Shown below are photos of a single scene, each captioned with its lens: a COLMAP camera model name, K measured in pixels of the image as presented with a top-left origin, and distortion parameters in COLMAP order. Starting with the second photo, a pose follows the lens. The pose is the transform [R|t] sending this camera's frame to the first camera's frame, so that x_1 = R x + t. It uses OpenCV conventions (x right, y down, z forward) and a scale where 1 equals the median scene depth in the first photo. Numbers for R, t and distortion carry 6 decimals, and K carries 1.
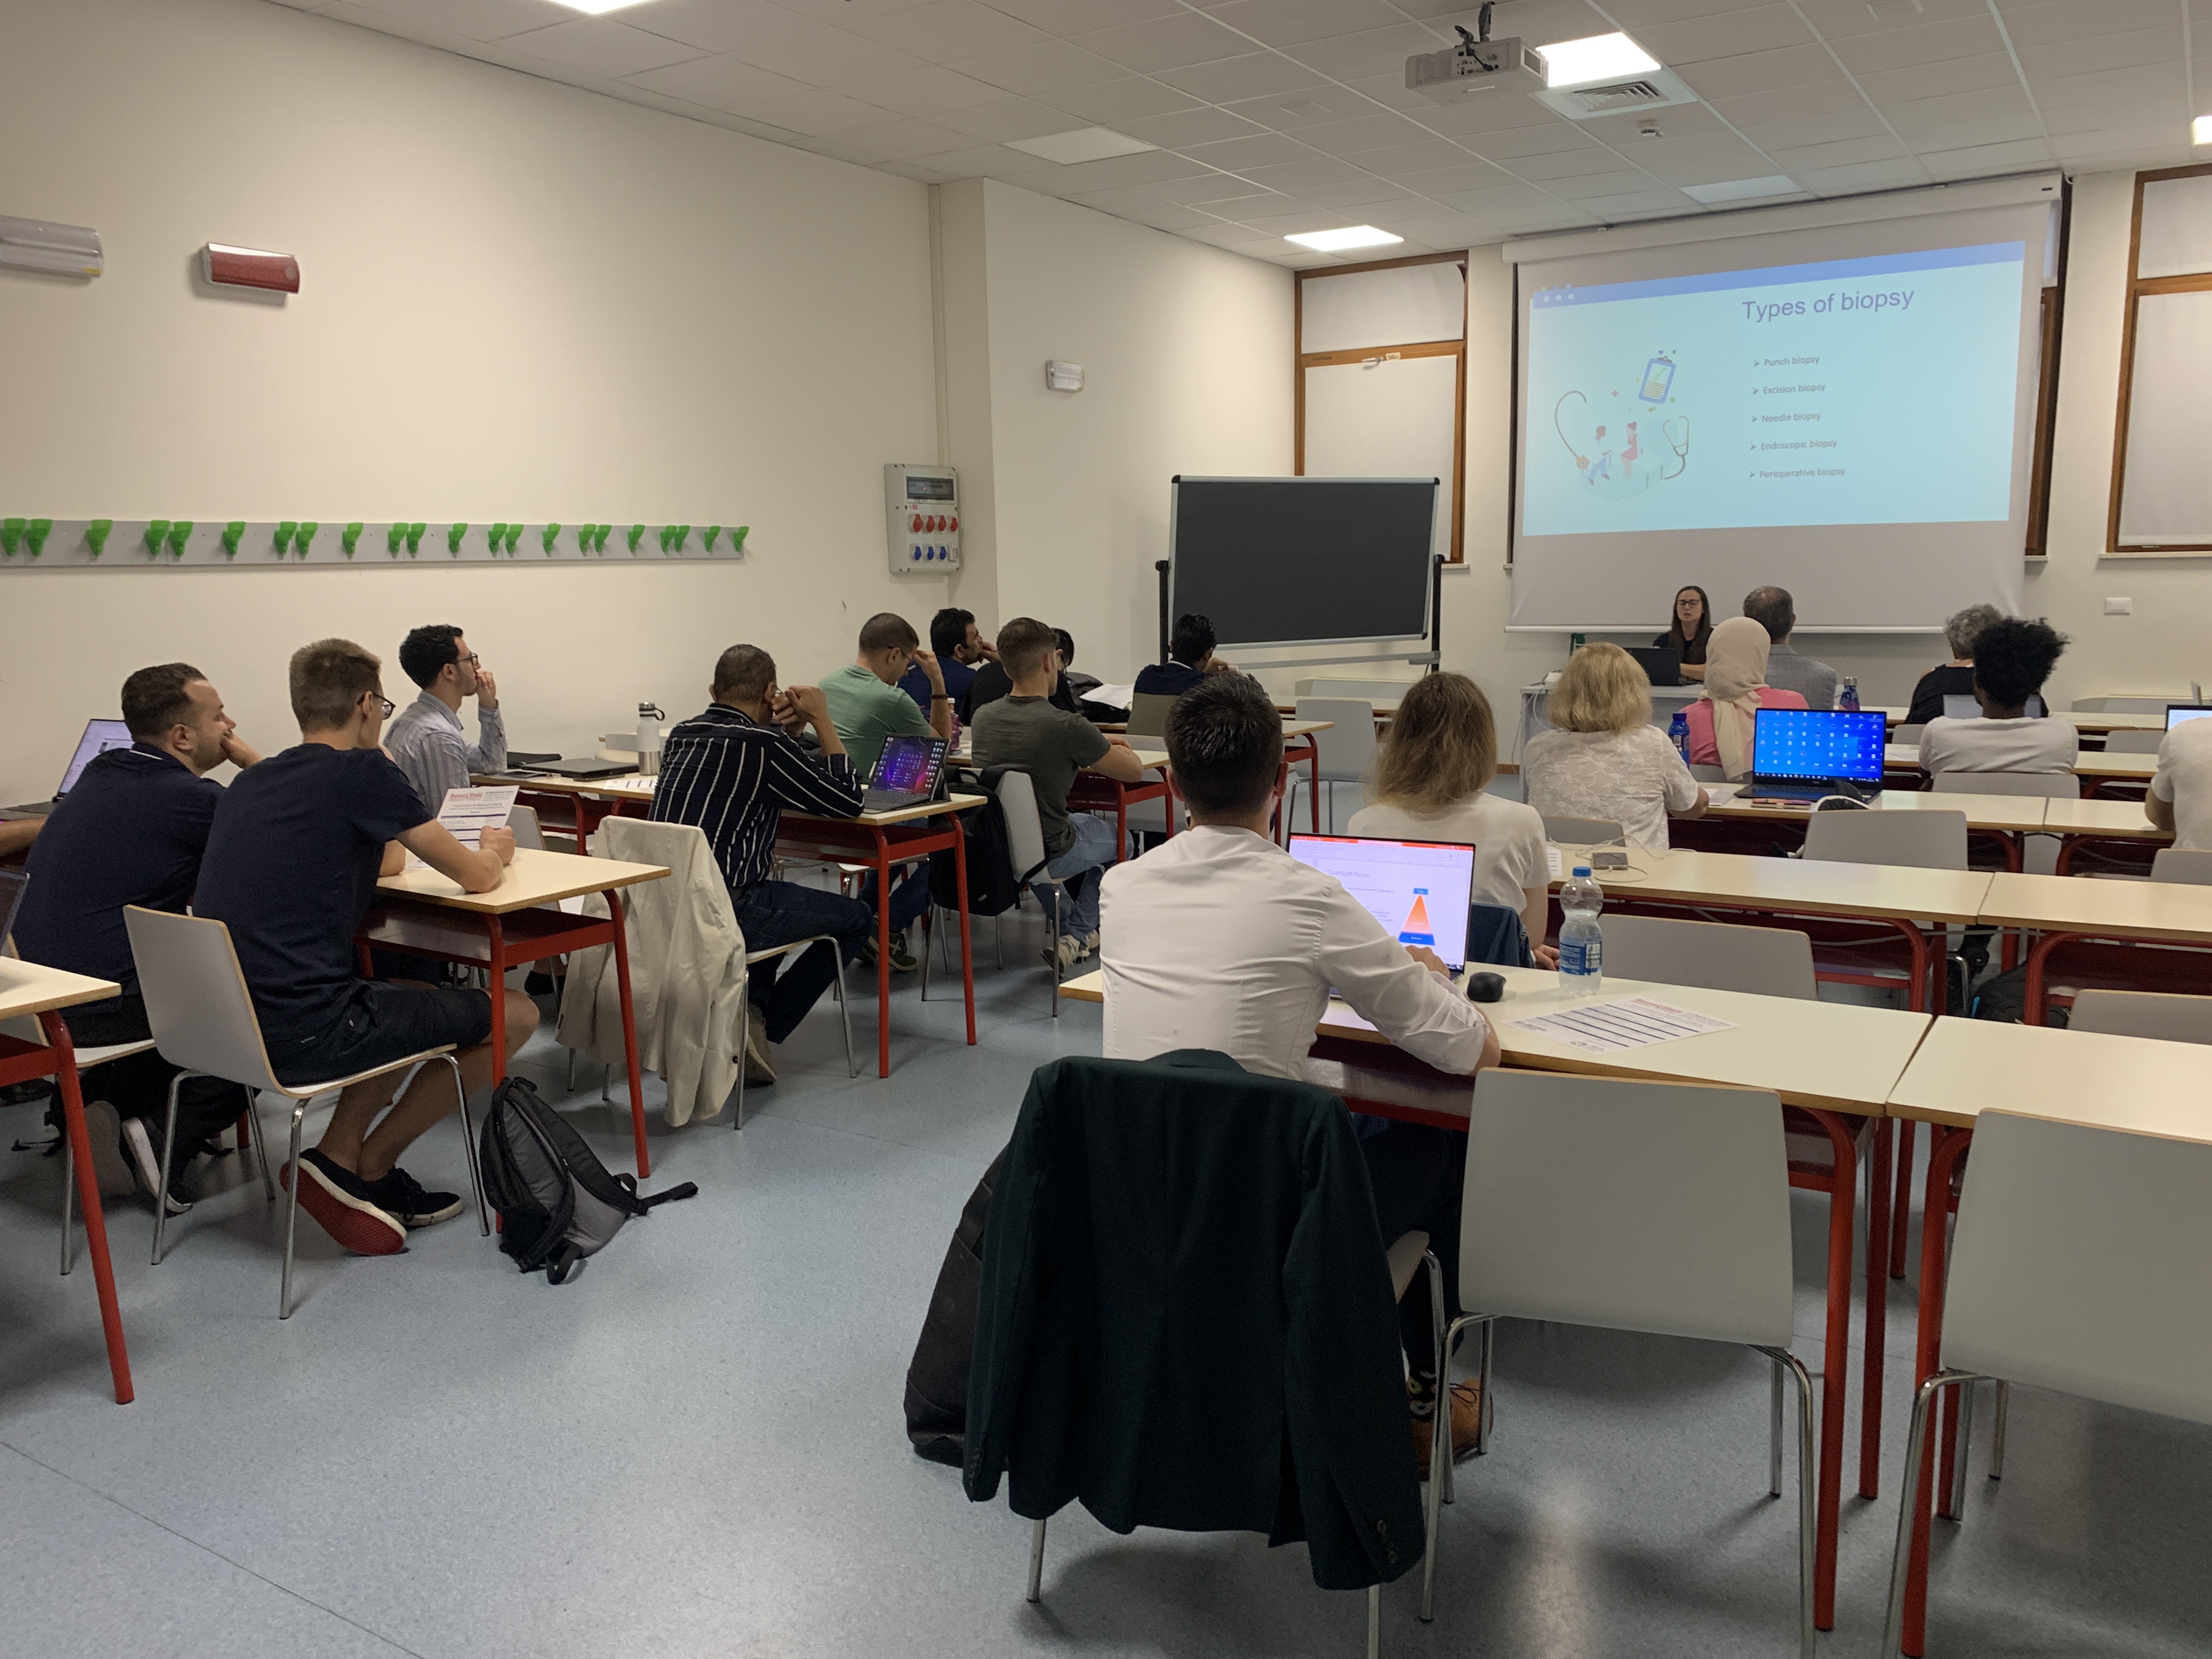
lens RADIAL K [[1689.3, 0, 1143.7], [0, 1689.3, 836.6], [0, 0, 1]] dist [0.061604, -0.072017]
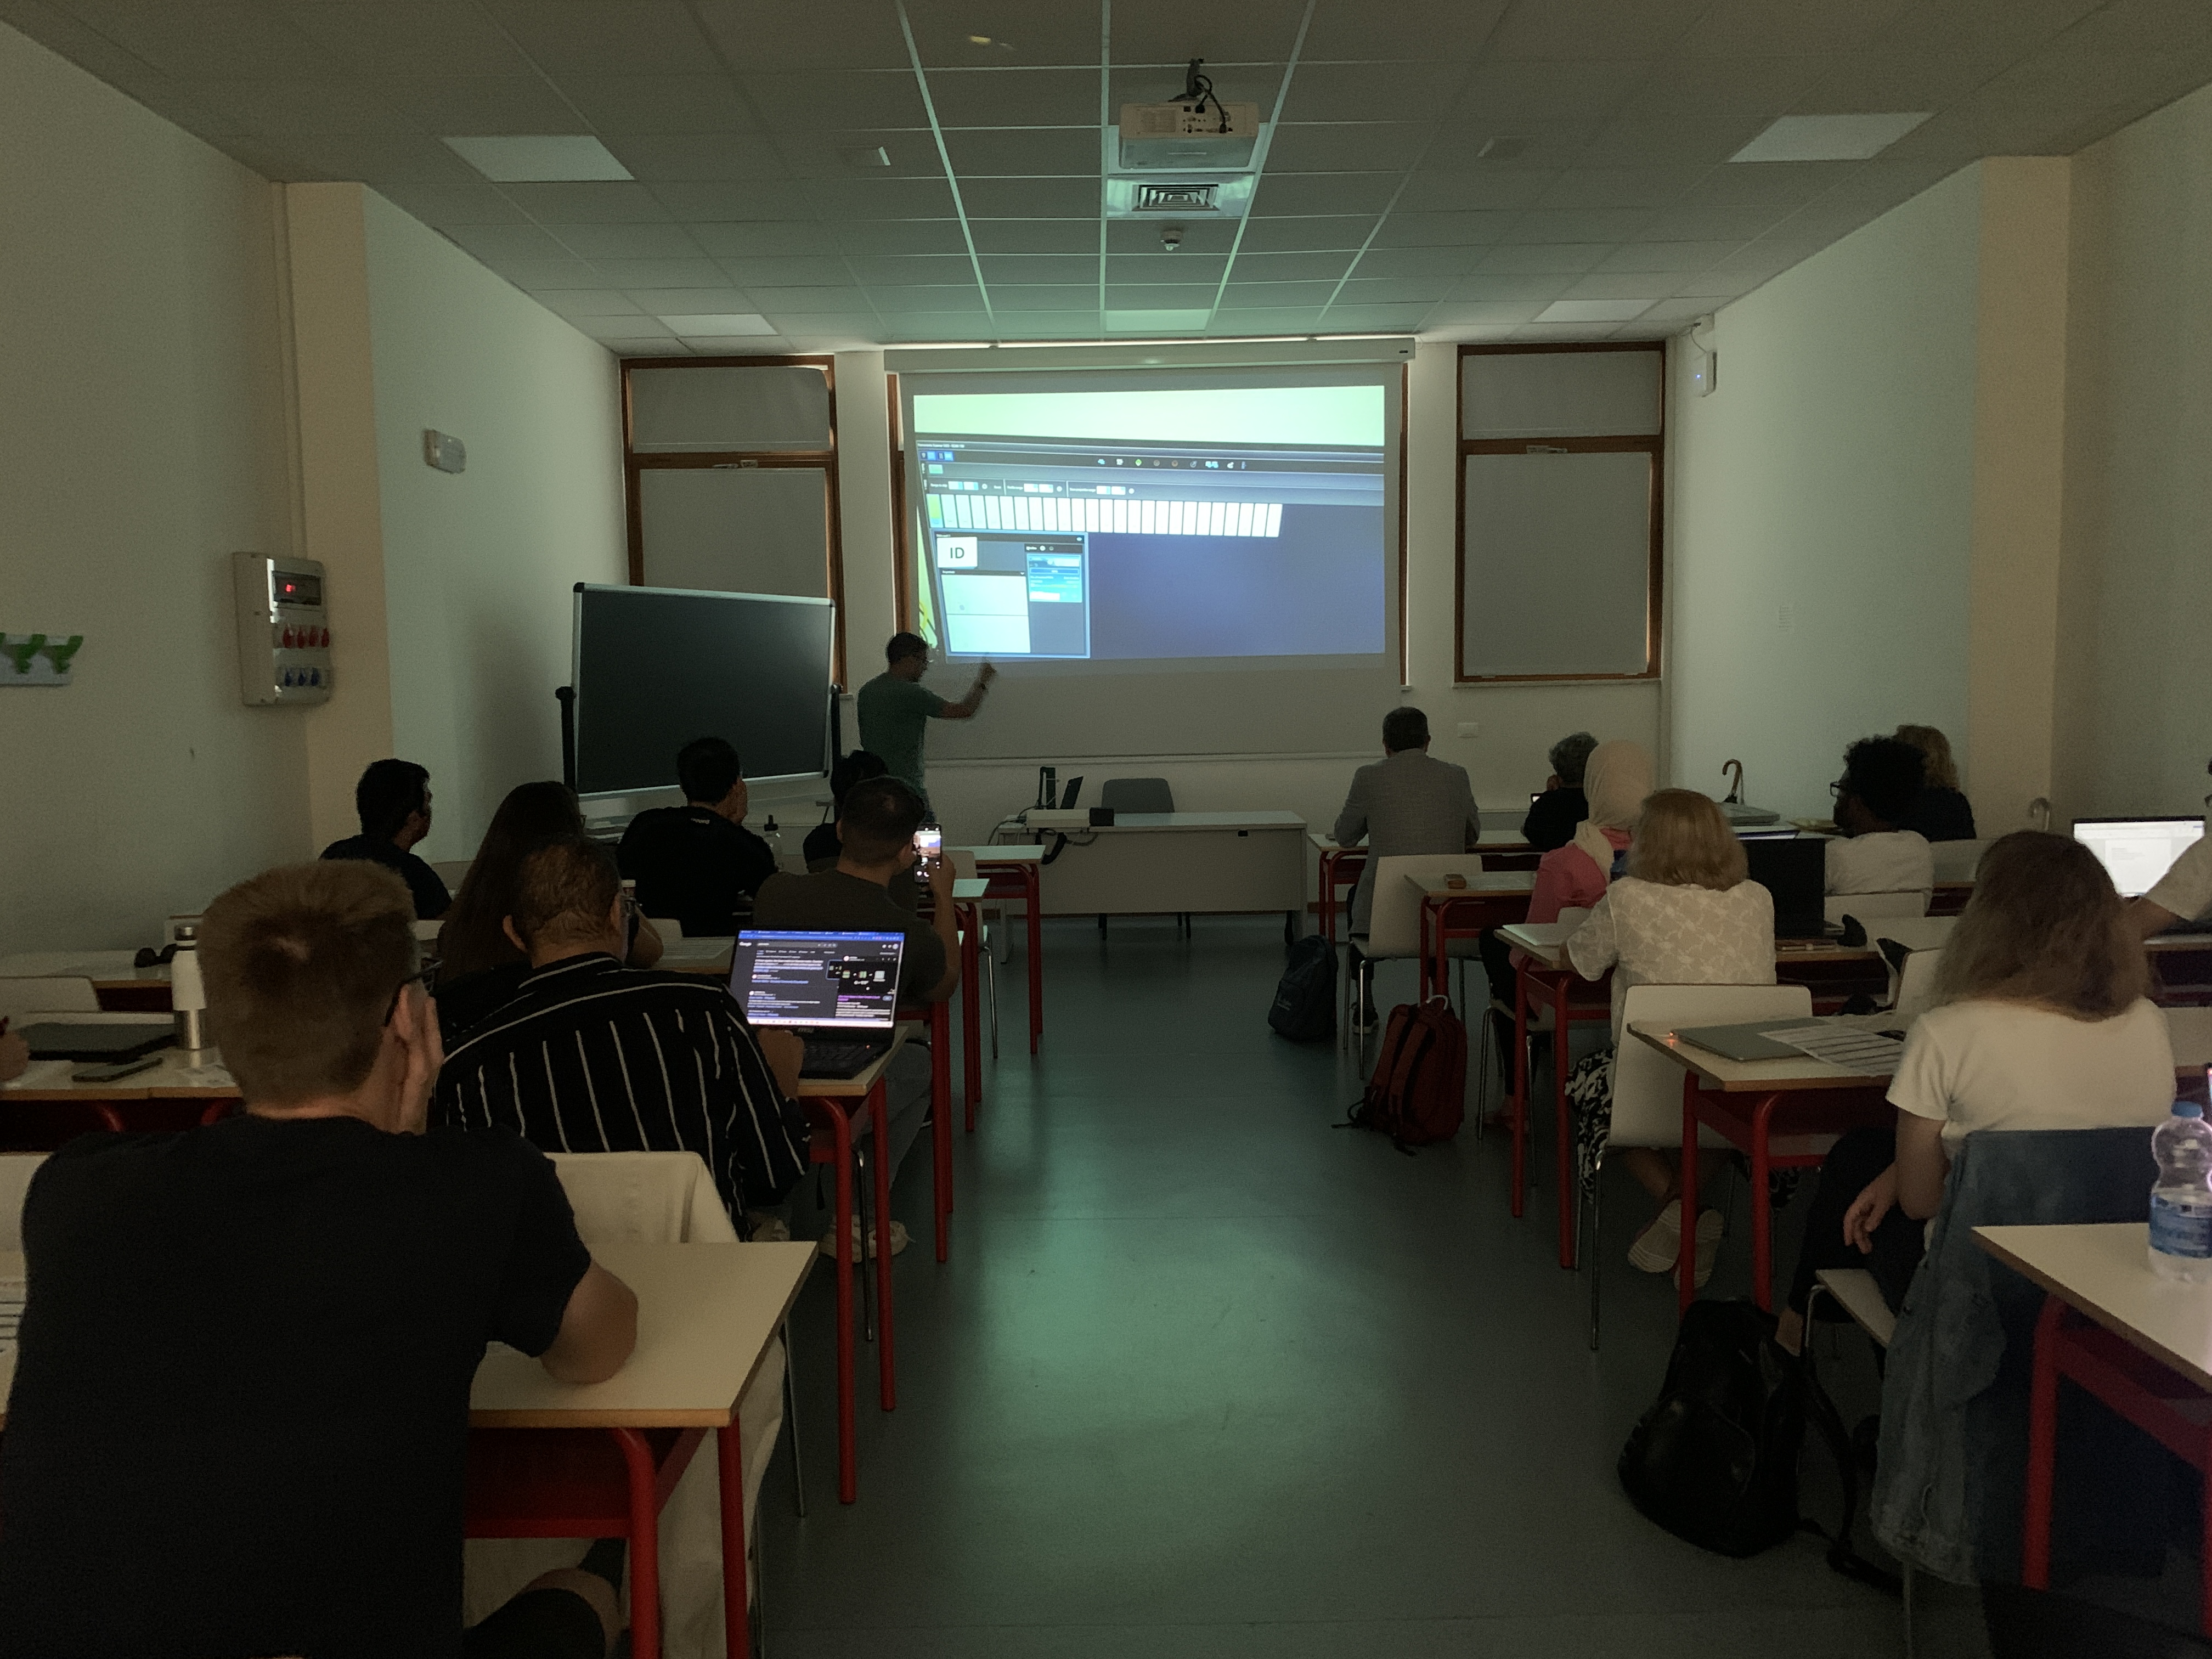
lens RADIAL K [[1682.6, 0, 1115.7], [0, 1682.6, 829.3], [0, 0, 1]] dist [0.047228, -0.083308]
pose [[0.847504, -0.046075, 0.528786, -0.203411], [0.090387, 0.994203, -0.058237, -0.028603], [-0.523037, 0.097151, 0.846755, 0.204774]]
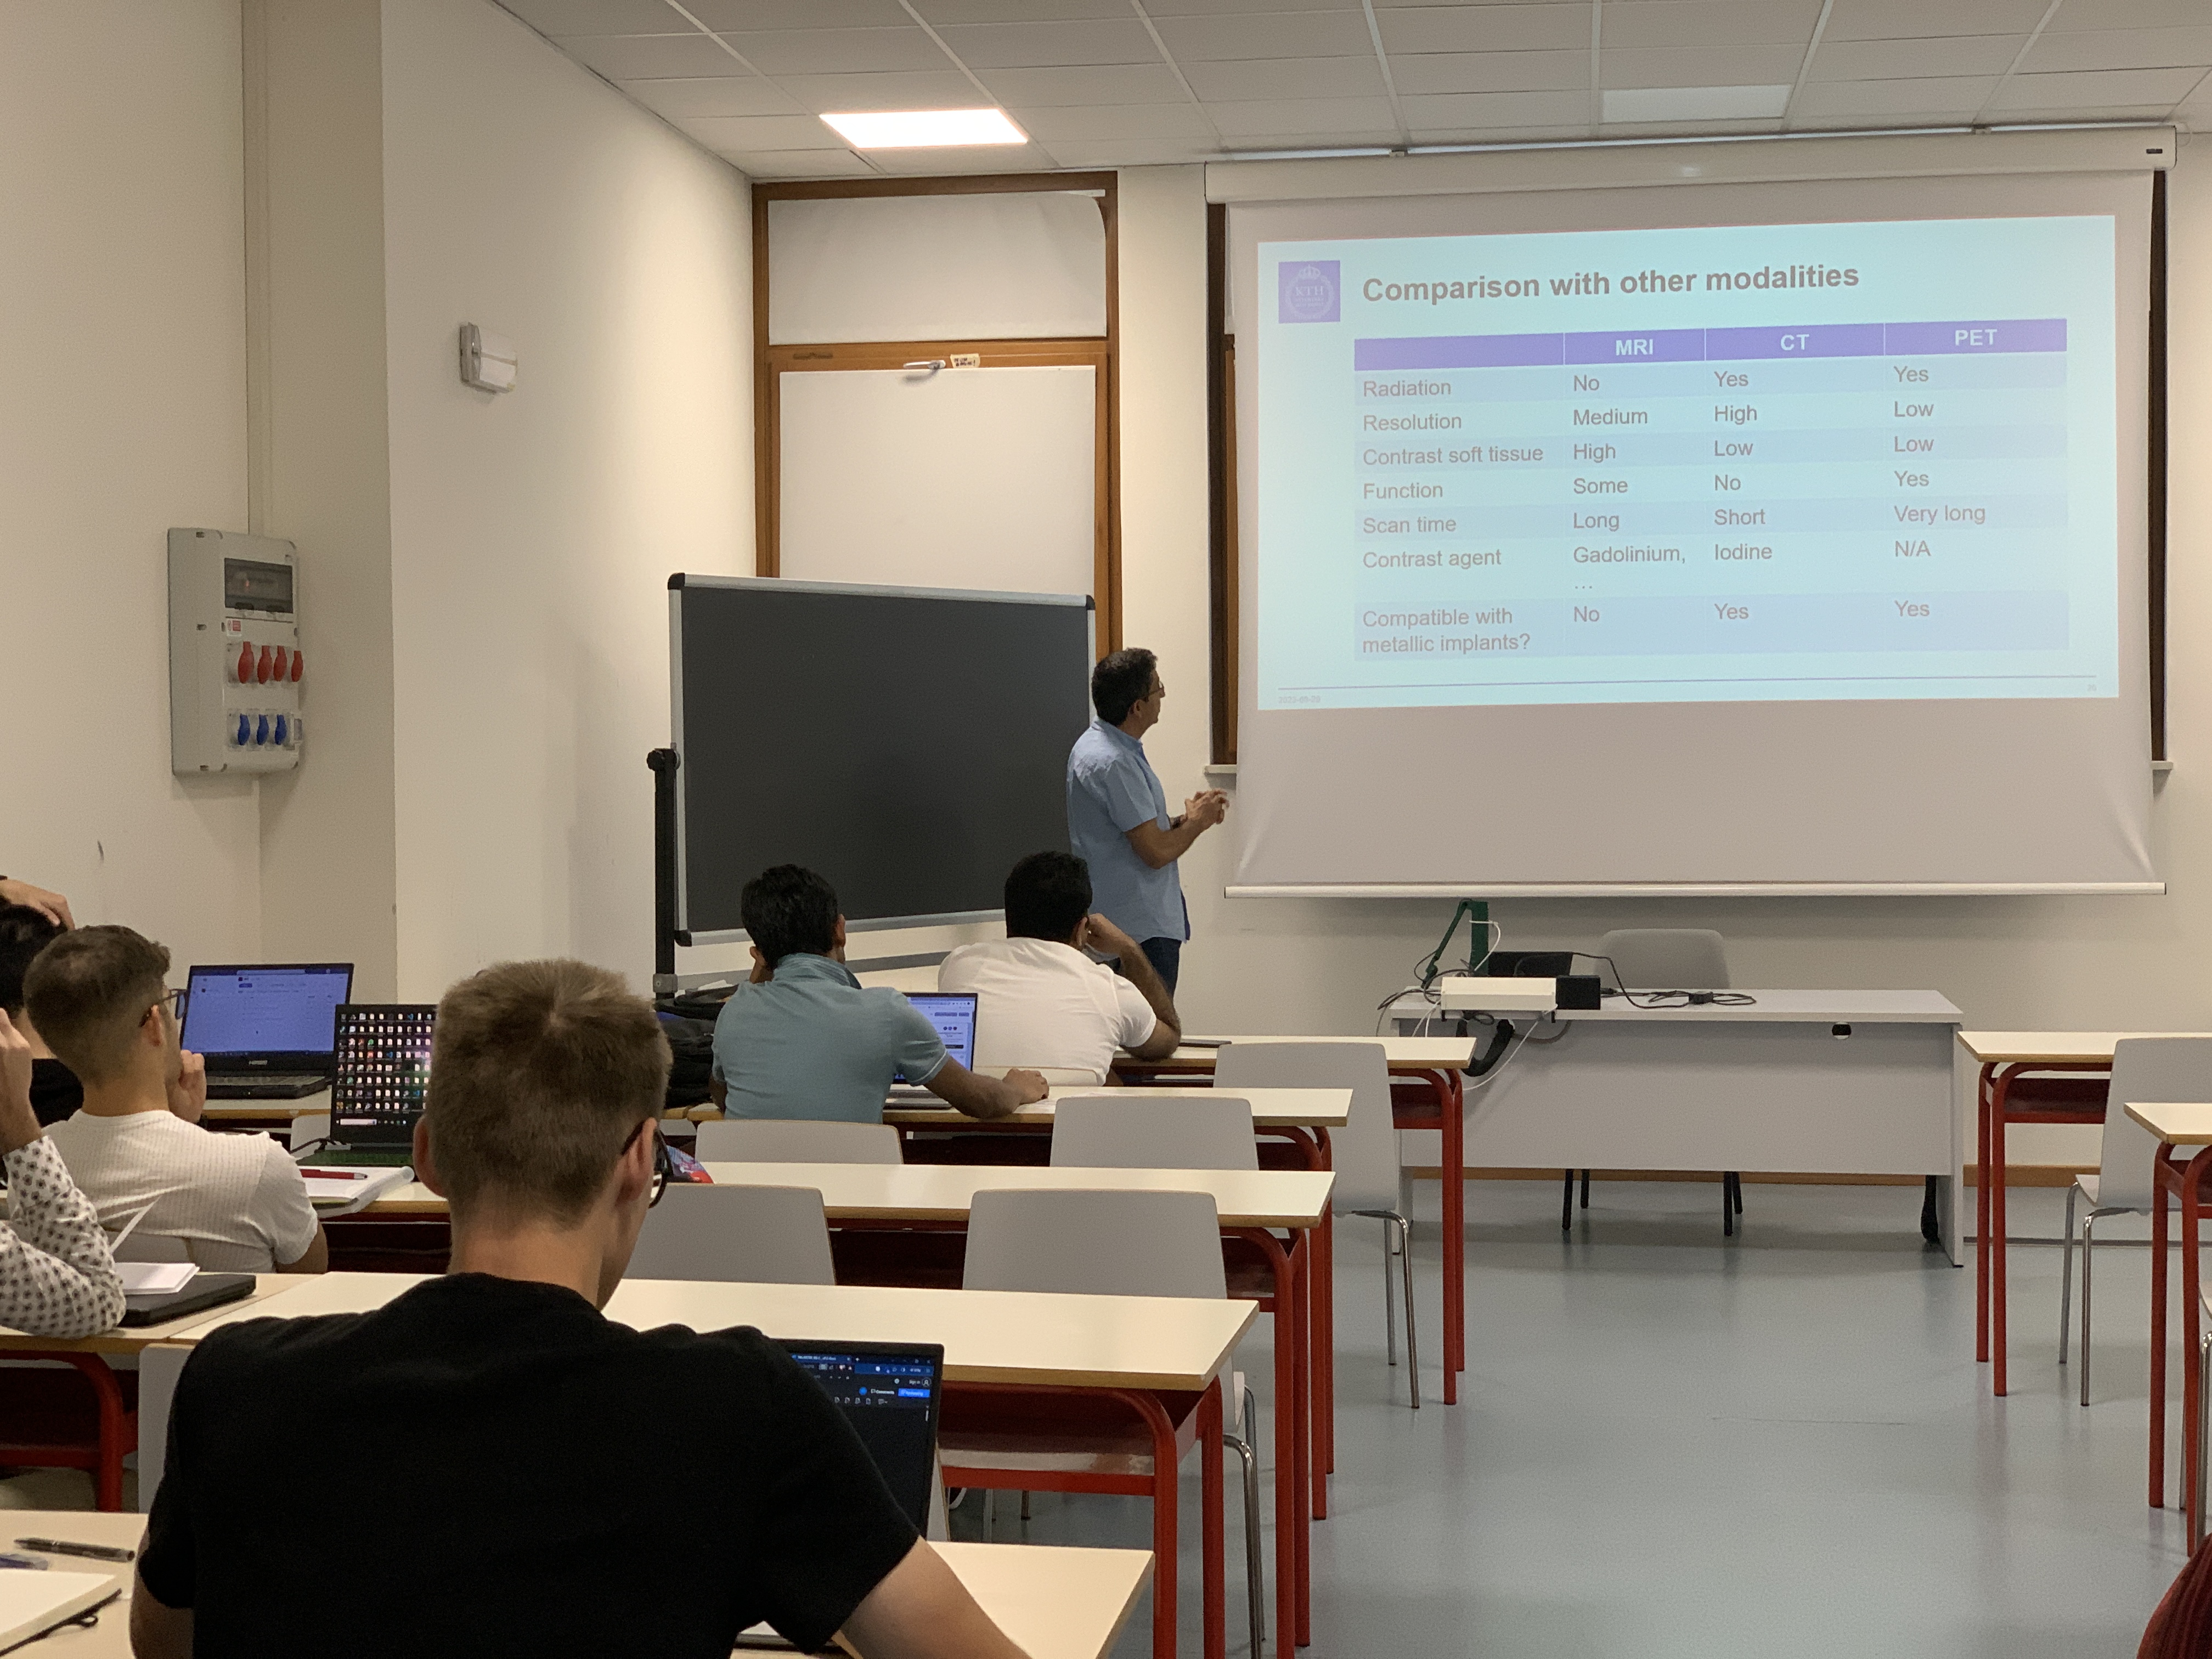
lens RADIAL K [[3272.2, 0, 1099.8], [0, 3272.2, 815.2], [0, 0, 1]] dist [0.044657, -0.063858]
pose [[0.919524, 0.001108, 0.393033, -0.245062], [0.055249, 0.989702, -0.132048, -0.019976], [-0.389132, 0.143136, 0.909994, 0.135571]]
